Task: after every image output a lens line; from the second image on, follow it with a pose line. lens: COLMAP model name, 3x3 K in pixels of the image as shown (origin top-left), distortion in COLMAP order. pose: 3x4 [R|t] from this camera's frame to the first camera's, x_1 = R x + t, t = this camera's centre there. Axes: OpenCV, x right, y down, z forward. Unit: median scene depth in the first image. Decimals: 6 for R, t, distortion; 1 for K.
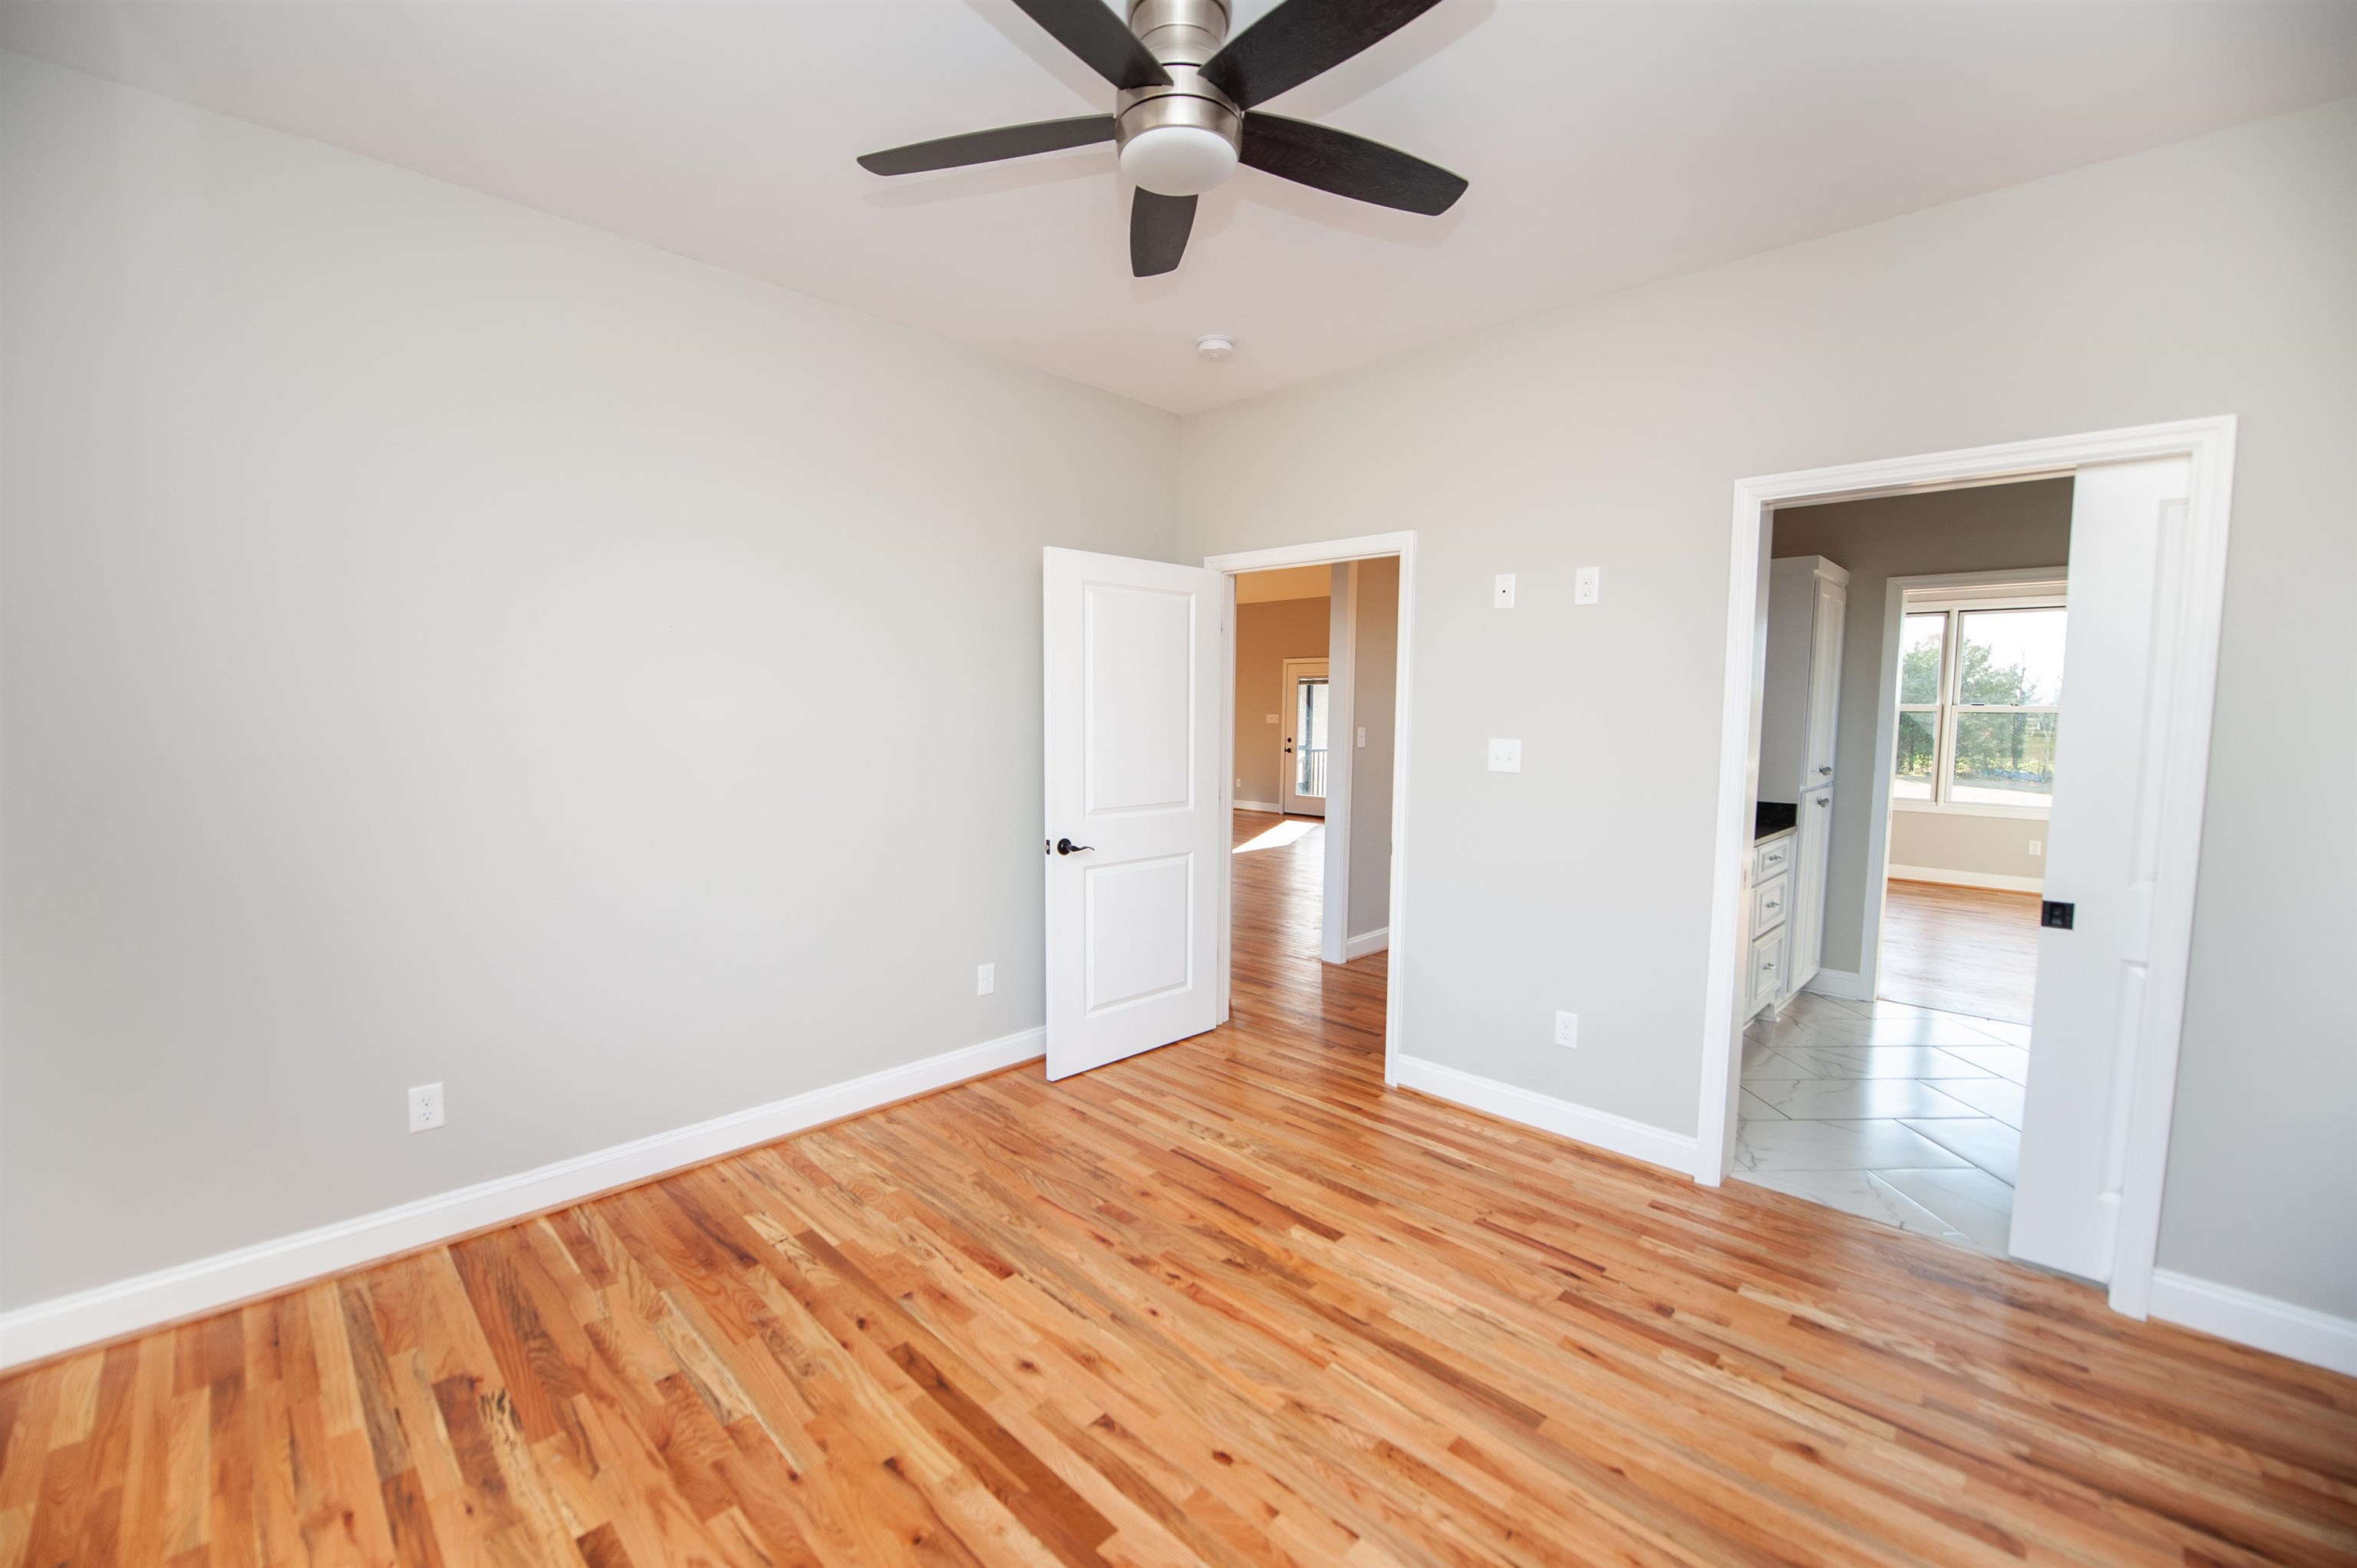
lens RADIAL K [[958.1, 0, 1185.3], [0, 958.1, 788.6], [0, 0, 1]] dist [-0.012988, -0.003530]
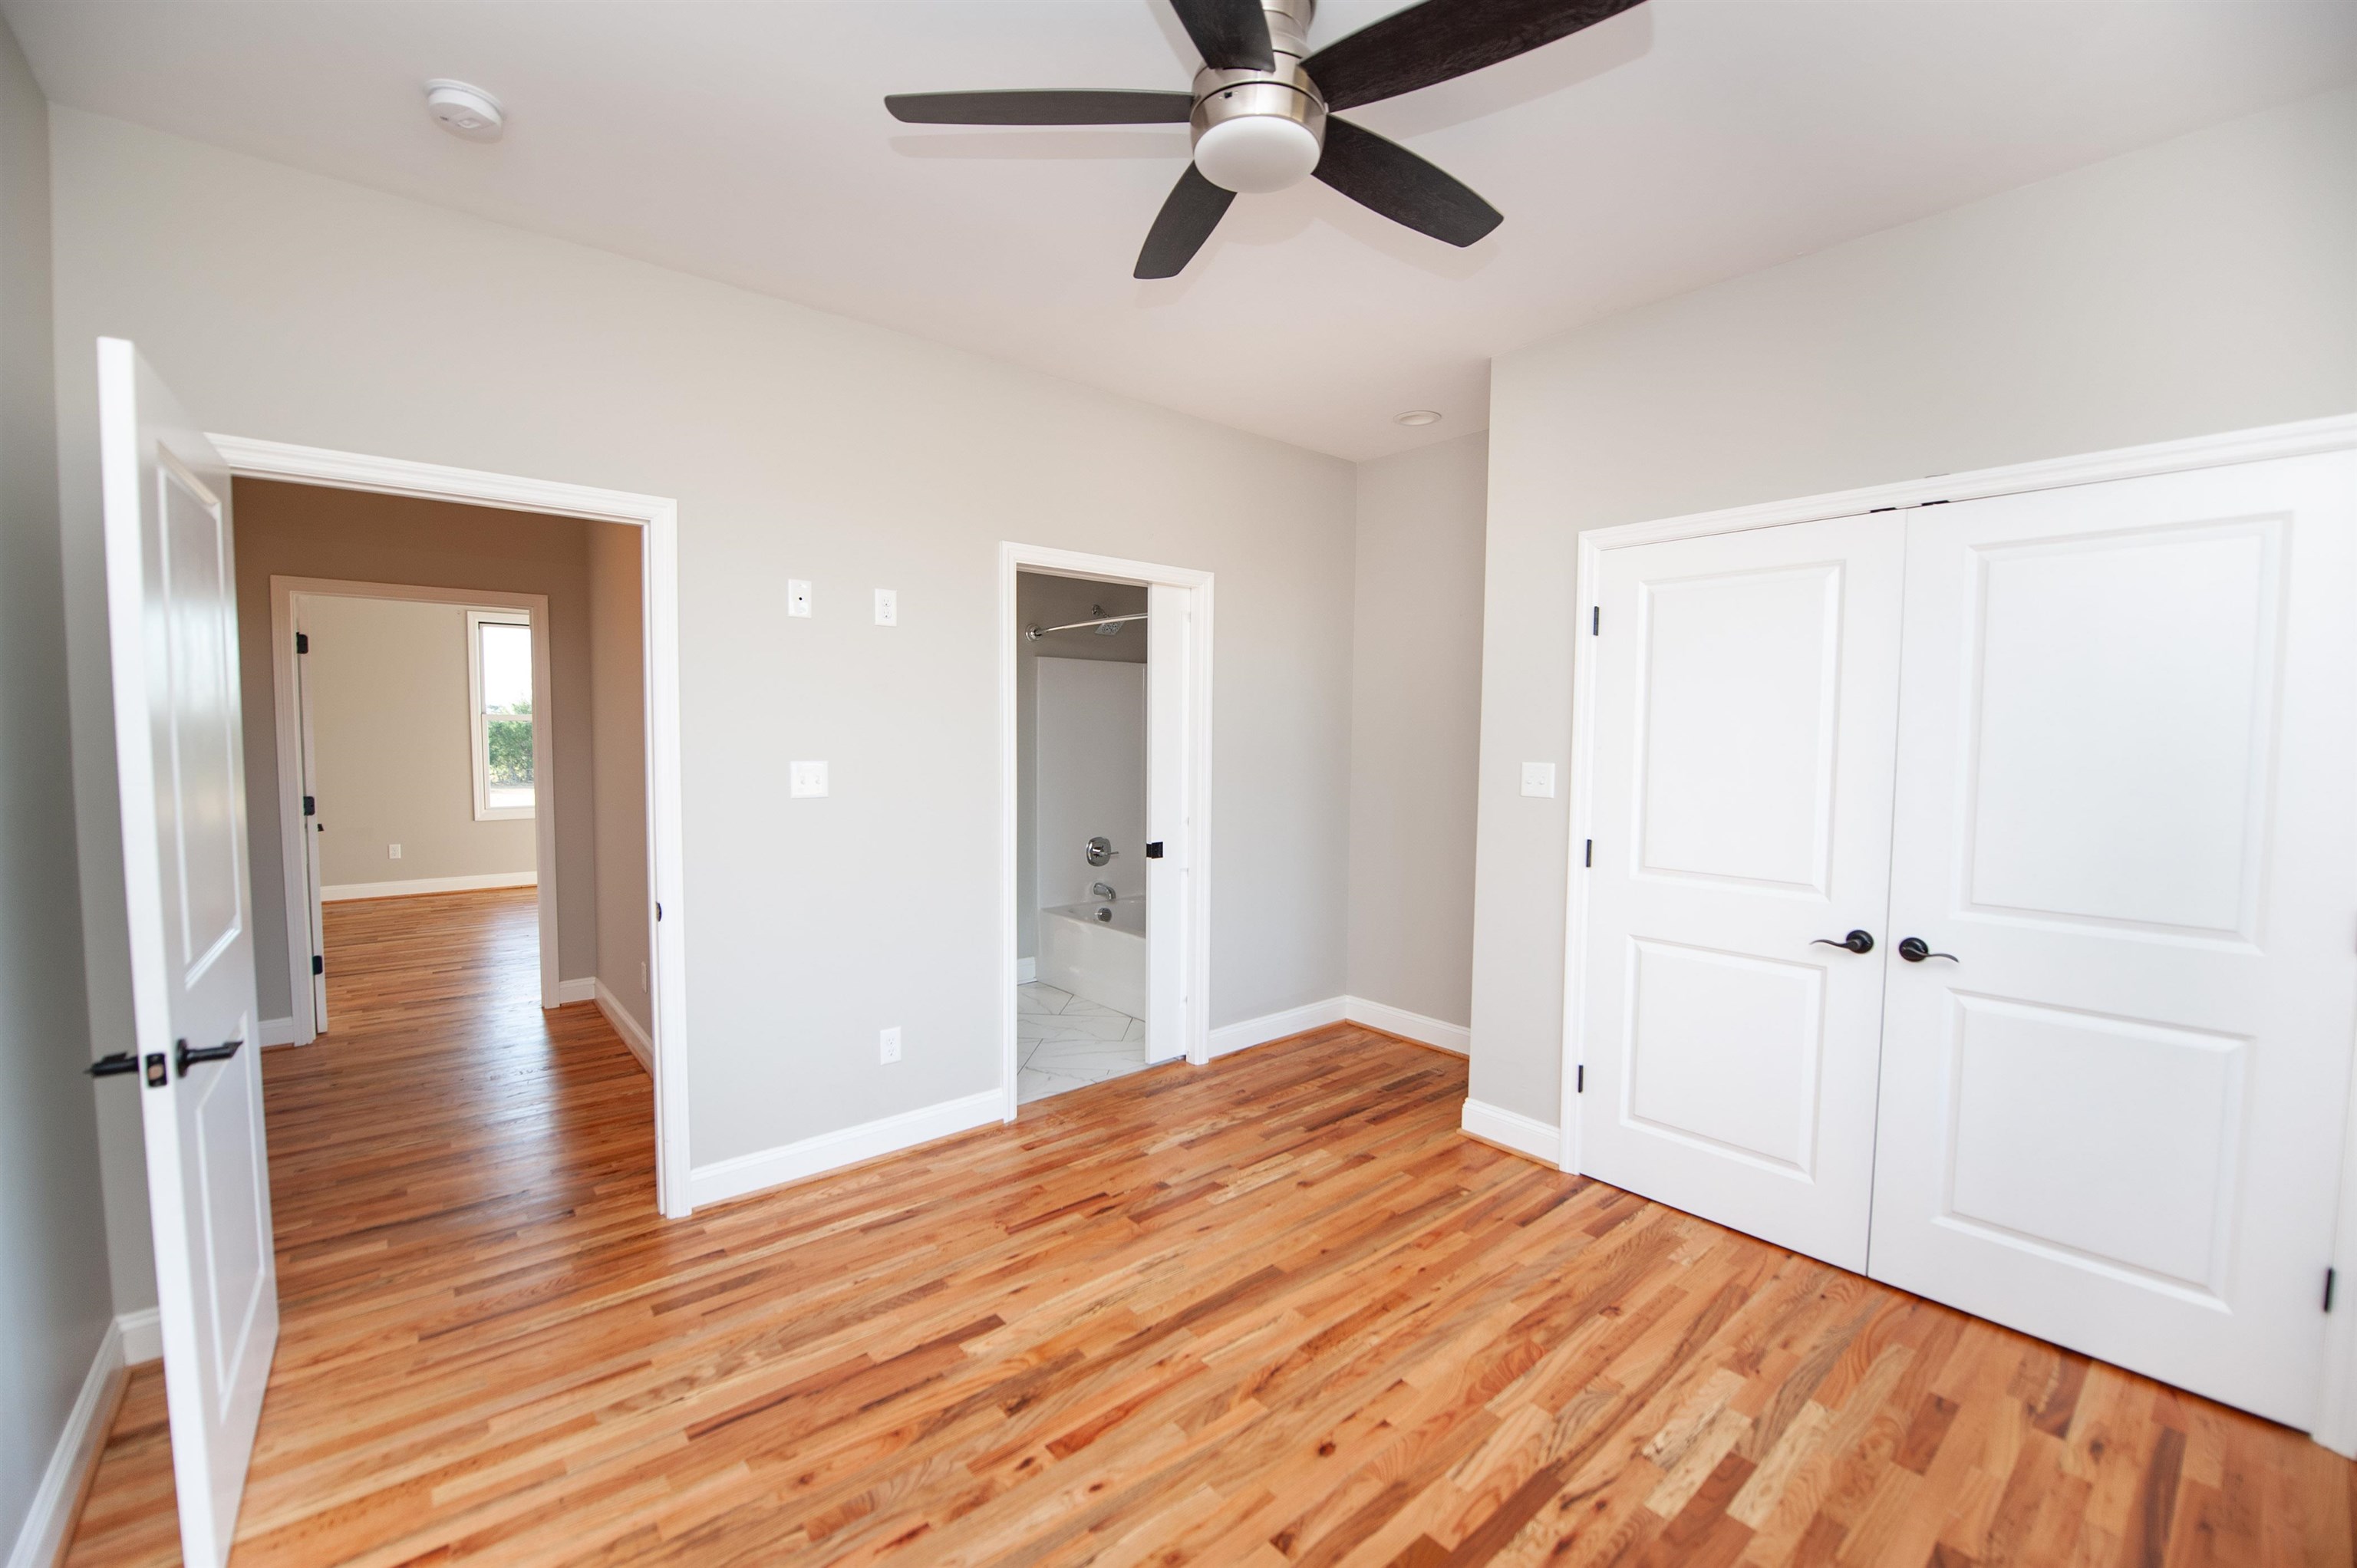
lens RADIAL K [[958.1, 0, 1185.3], [0, 958.1, 788.6], [0, 0, 1]] dist [-0.012988, -0.003530]
pose [[0.096932, -0.070837, 0.992767, -0.723705], [0.075008, 0.995147, 0.063684, -0.076891], [-0.992461, 0.068292, 0.101775, 0.745740]]
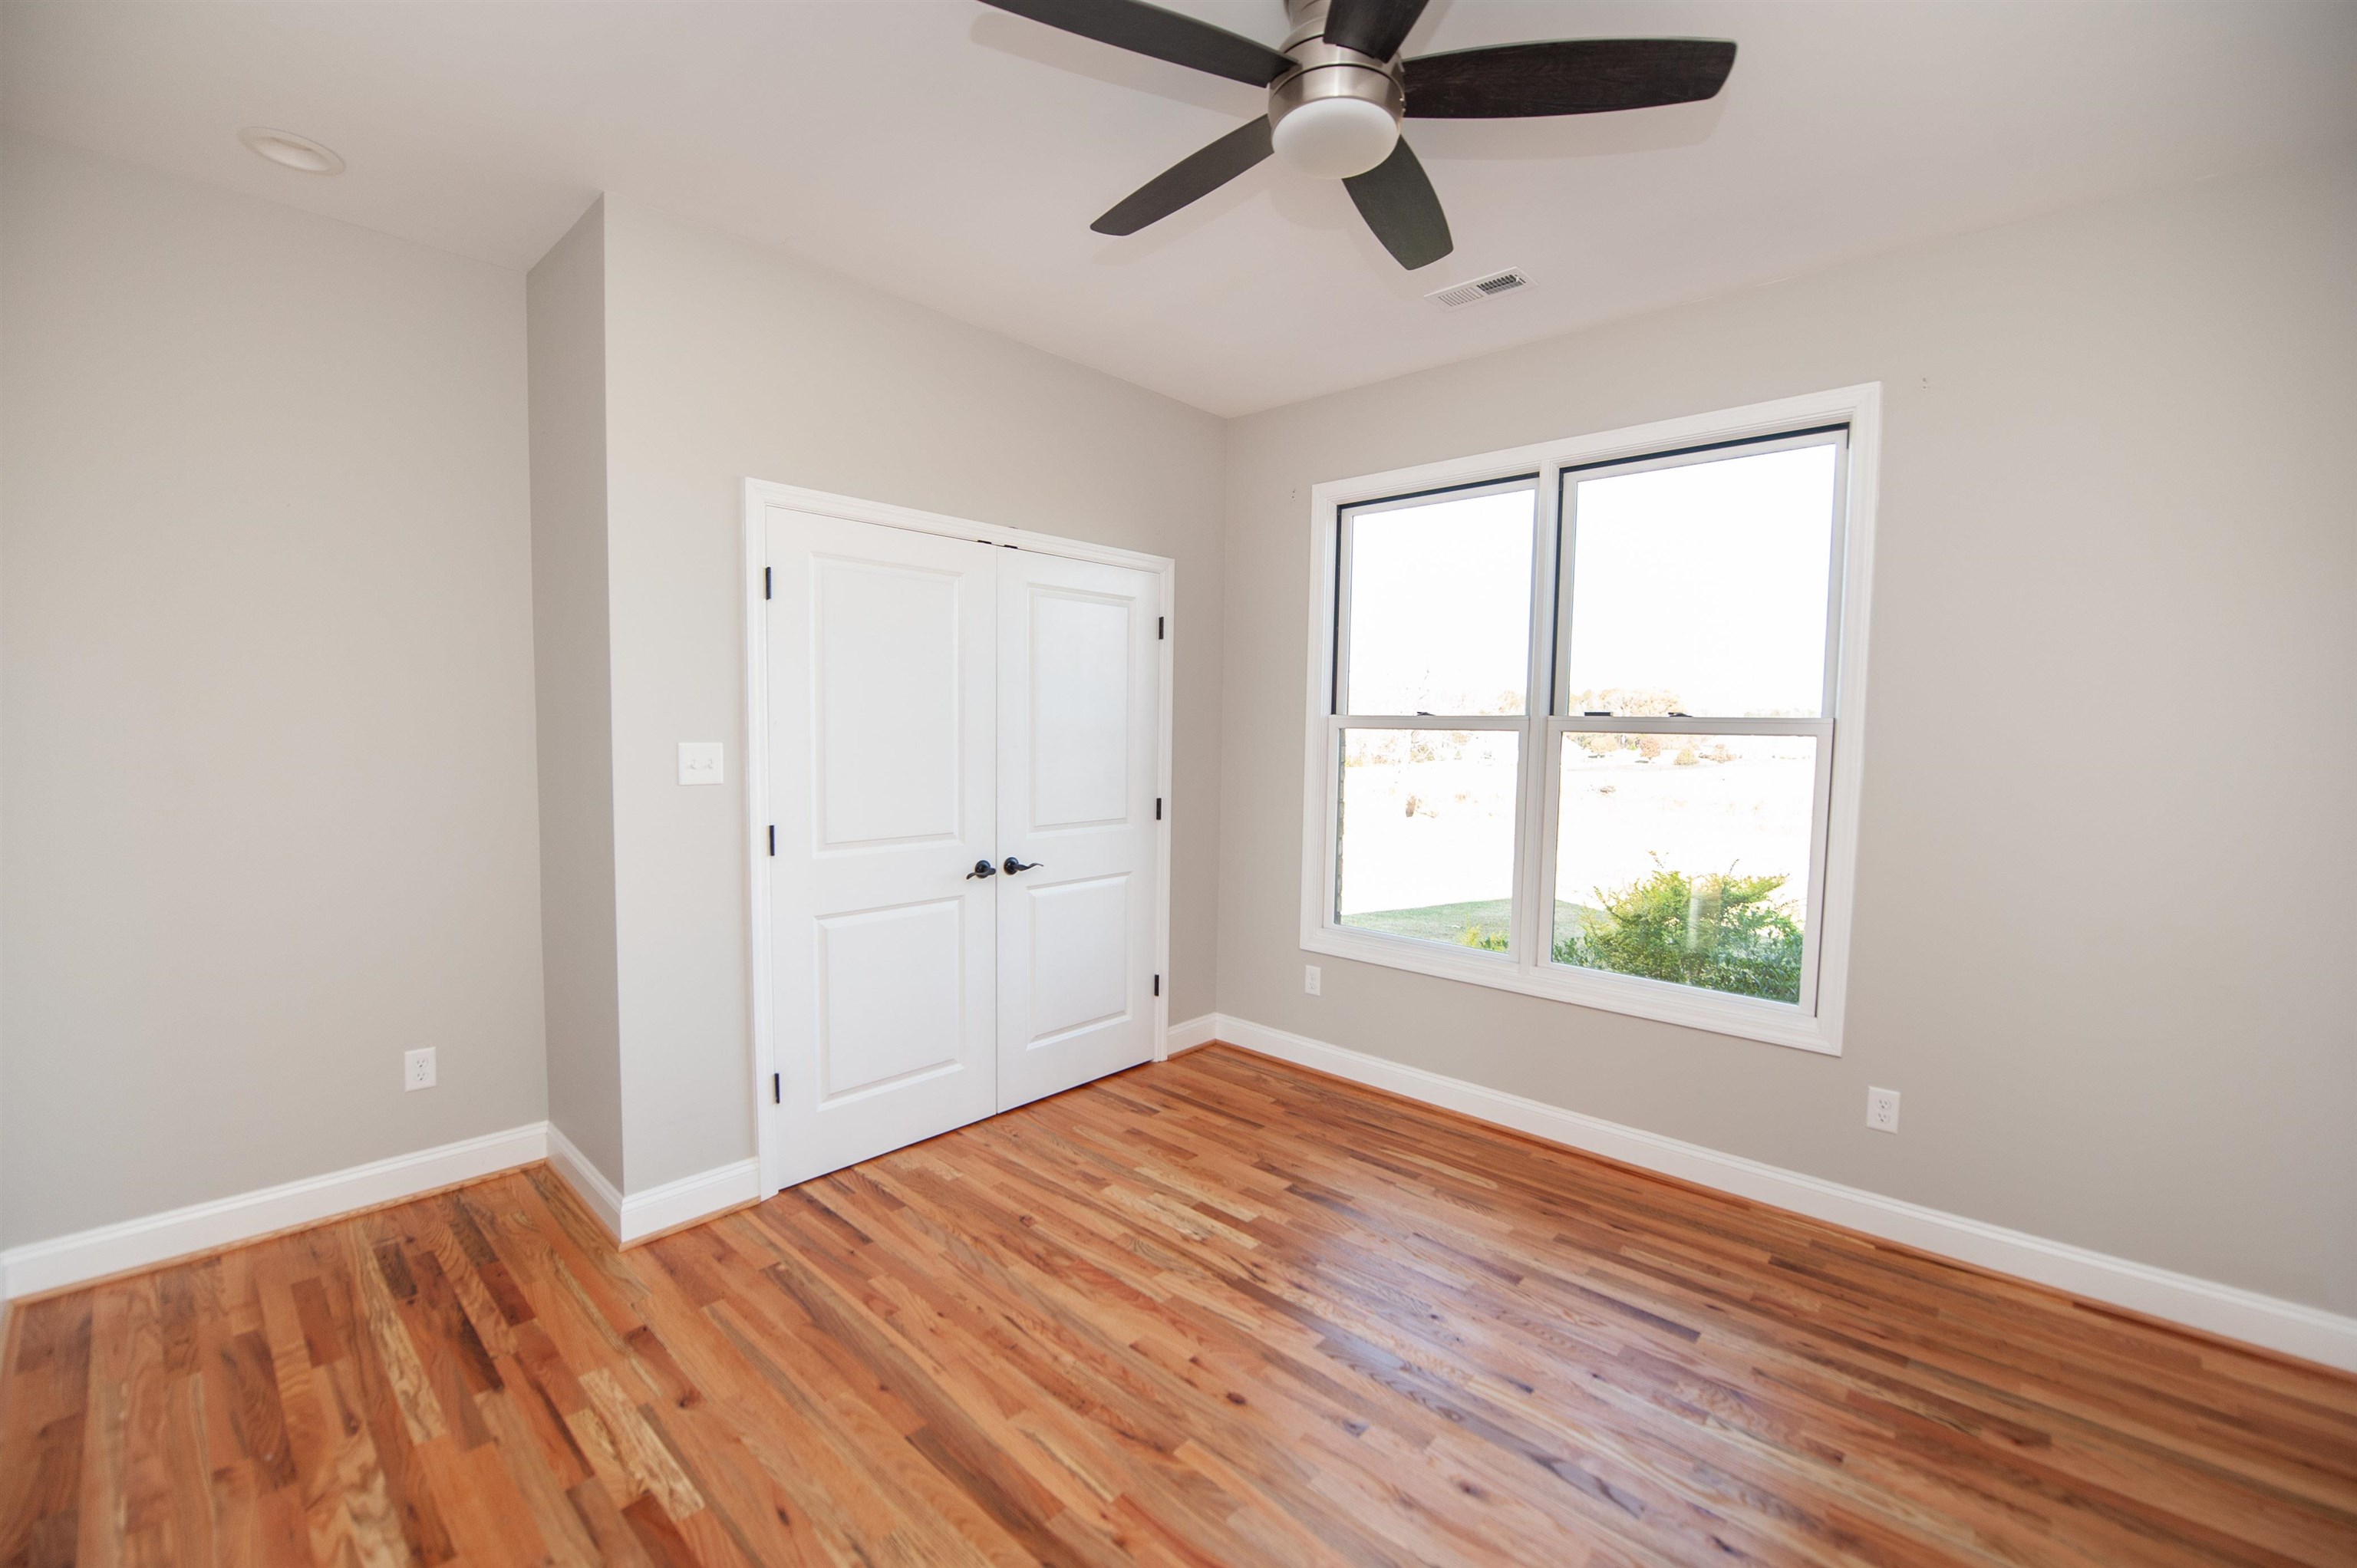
lens RADIAL K [[958.1, 0, 1185.3], [0, 958.1, 788.6], [0, 0, 1]] dist [-0.012988, -0.003530]
pose [[-0.999348, -0.026340, -0.024684, 0.107734], [-0.029645, 0.989012, 0.144836, -0.113518], [0.020598, 0.145473, -0.989148, 1.483532]]
